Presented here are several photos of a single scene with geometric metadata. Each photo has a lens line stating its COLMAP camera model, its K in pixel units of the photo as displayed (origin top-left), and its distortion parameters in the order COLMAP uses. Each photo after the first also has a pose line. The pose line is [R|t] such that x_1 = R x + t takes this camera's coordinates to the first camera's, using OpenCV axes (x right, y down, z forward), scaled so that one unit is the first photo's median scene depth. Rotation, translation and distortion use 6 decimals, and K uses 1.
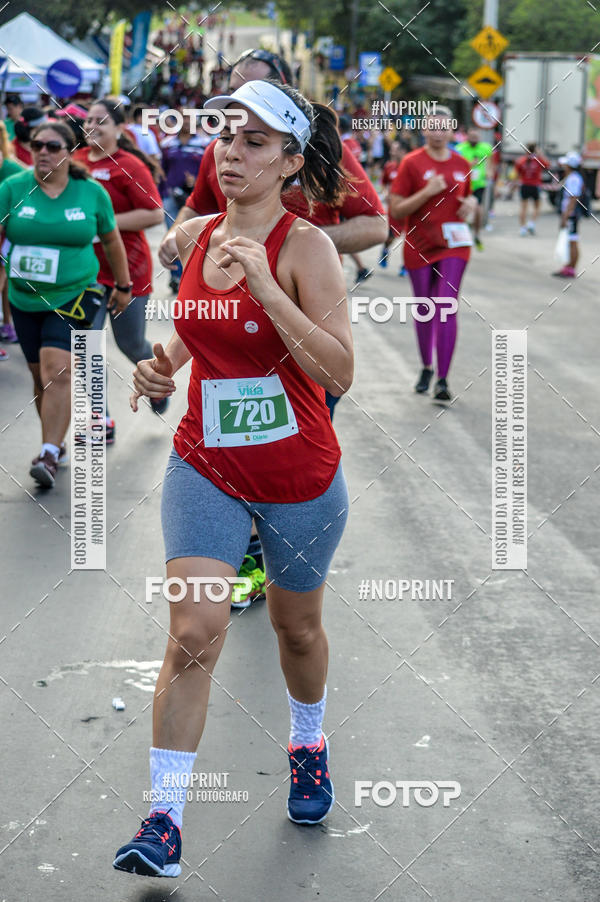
lens RADIAL K [[2466.5, 0, 245.2], [0, 2466.5, 451.4], [0, 0, 1]] dist [-0.122615, -0.433986]
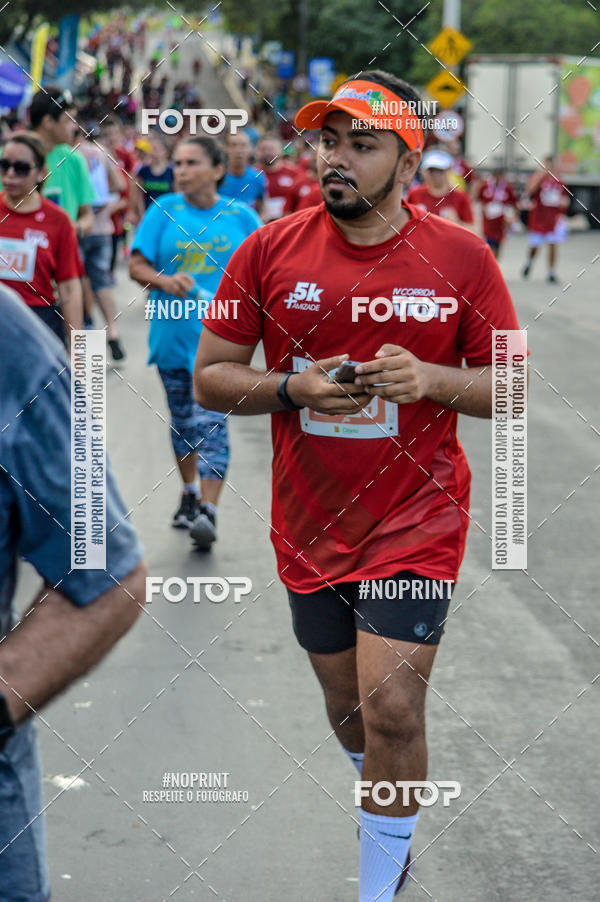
lens RADIAL K [[2662.1, 0, 248.1], [0, 2662.1, 450.8], [0, 0, 1]] dist [0.042066, -0.052354]
pose [[0.999757, -0.011516, 0.018775, 0.015340], [0.011808, 0.999809, -0.015545, -0.008901], [-0.018592, 0.015763, 0.999703, 0.069390]]
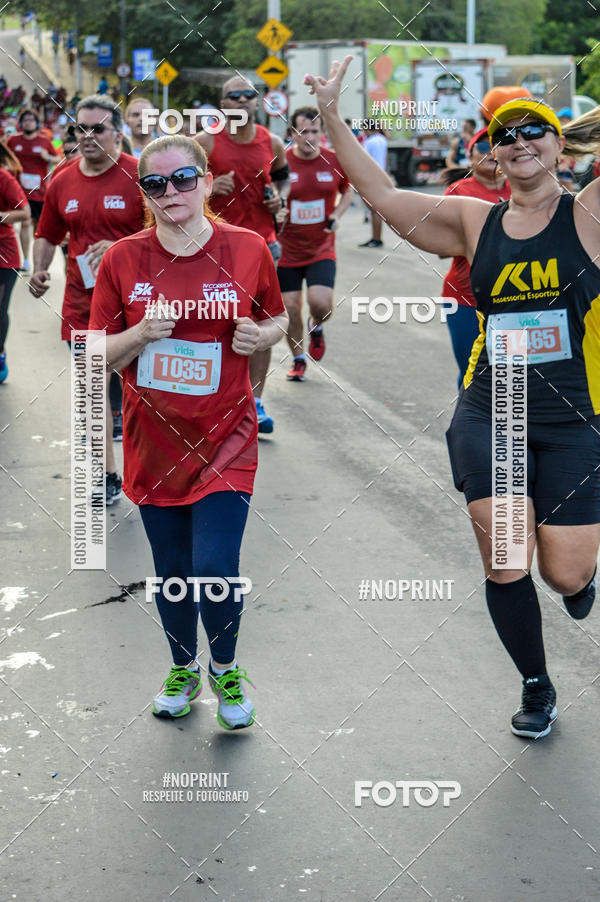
lens RADIAL K [[2514.4, 0, 259.0], [0, 2514.4, 451.8], [0, 0, 1]] dist [-0.206399, -0.081120]
pose [[0.991671, -0.068698, 0.108944, -0.112098], [0.068581, 0.997634, 0.004822, 0.016447], [-0.109017, 0.002690, 0.994036, -0.179002]]
